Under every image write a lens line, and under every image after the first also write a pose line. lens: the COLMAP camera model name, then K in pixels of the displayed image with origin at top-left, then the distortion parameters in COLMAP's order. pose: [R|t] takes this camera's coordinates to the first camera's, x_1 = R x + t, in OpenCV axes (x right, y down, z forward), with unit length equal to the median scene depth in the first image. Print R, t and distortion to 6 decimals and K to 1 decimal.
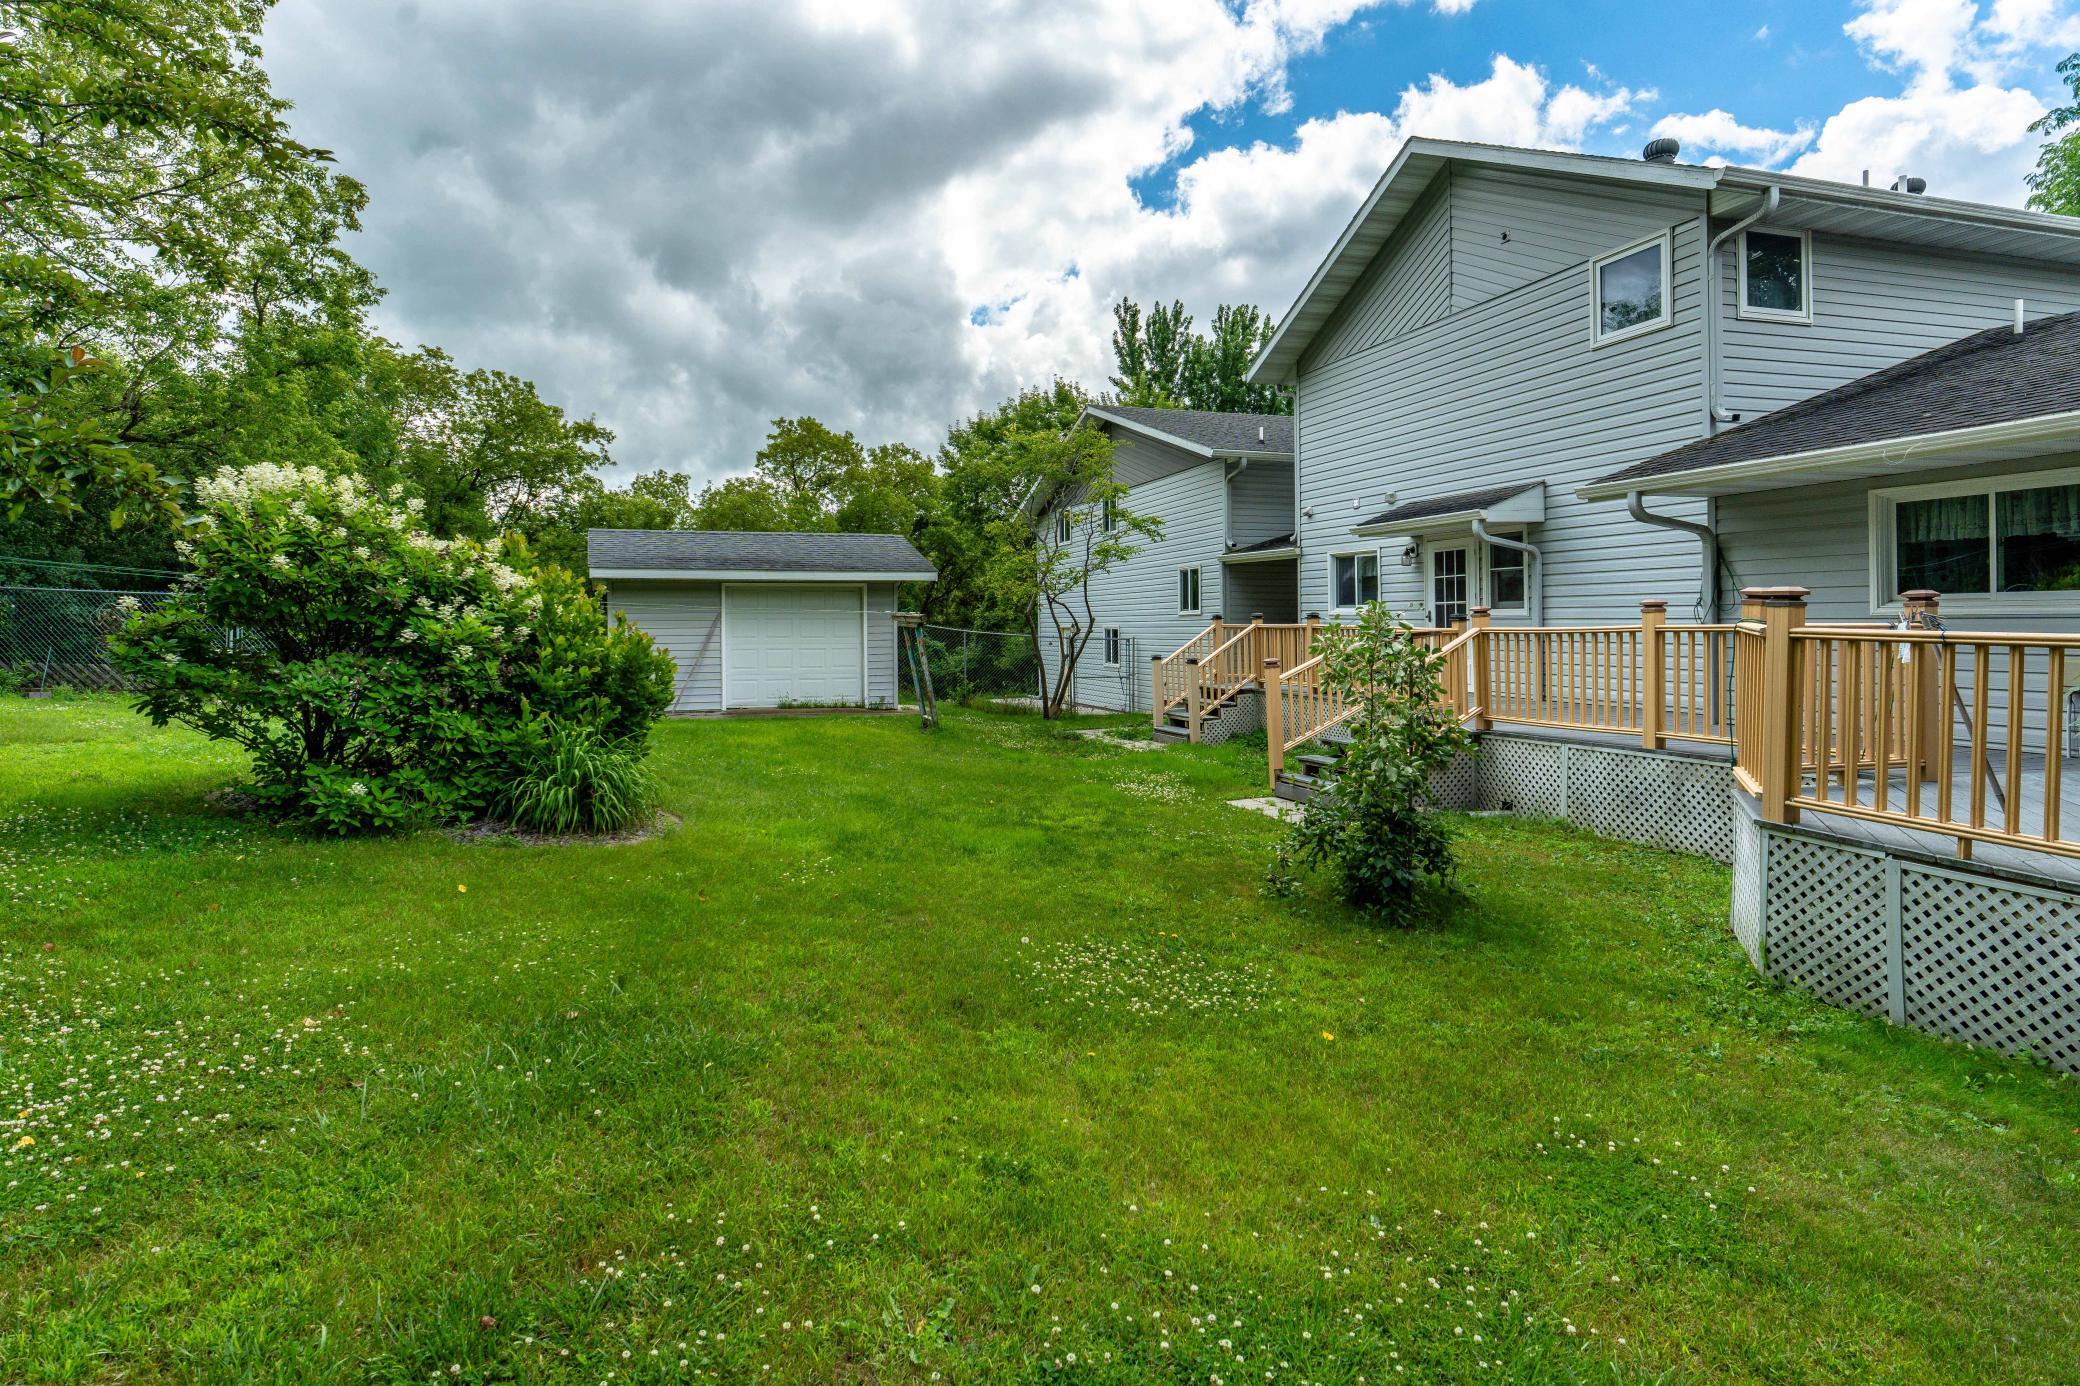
lens RADIAL K [[1064.2, 0, 1002.0], [0, 1064.2, 622.8], [0, 0, 1]] dist [-0.007340, -0.001536]
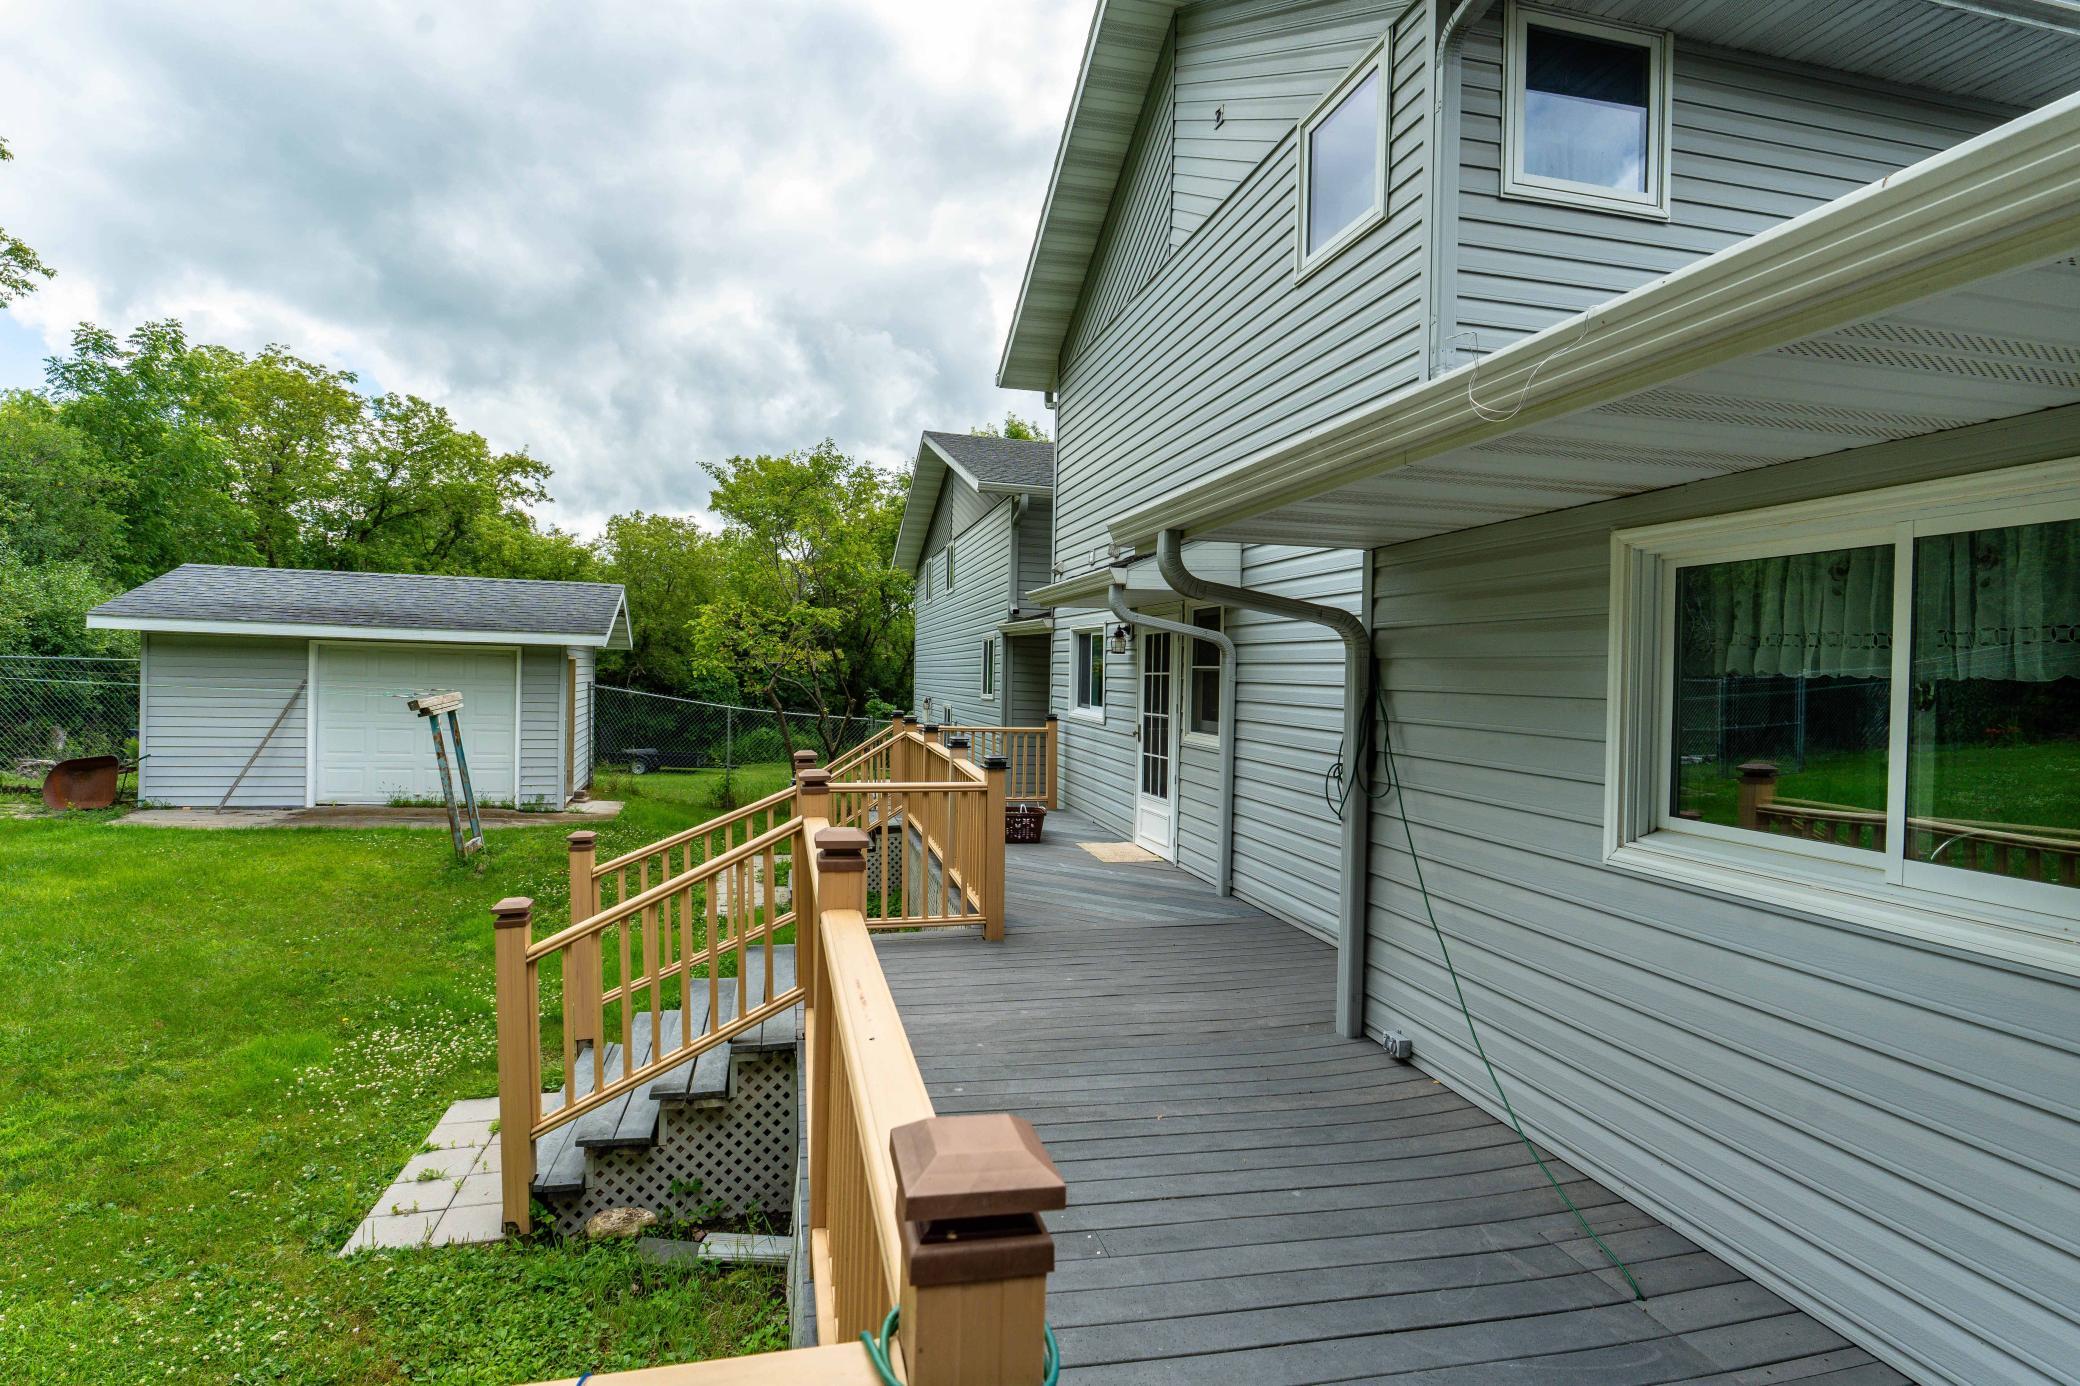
lens RADIAL K [[1064.2, 0, 1017.1], [0, 1064.2, 674.5], [0, 0, 1]] dist [-0.007340, -0.001536]
pose [[0.997269, 0.036516, -0.064190, 0.416803], [-0.036705, 0.999325, -0.001773, -0.043368], [0.064082, 0.004125, 0.997936, 0.399382]]
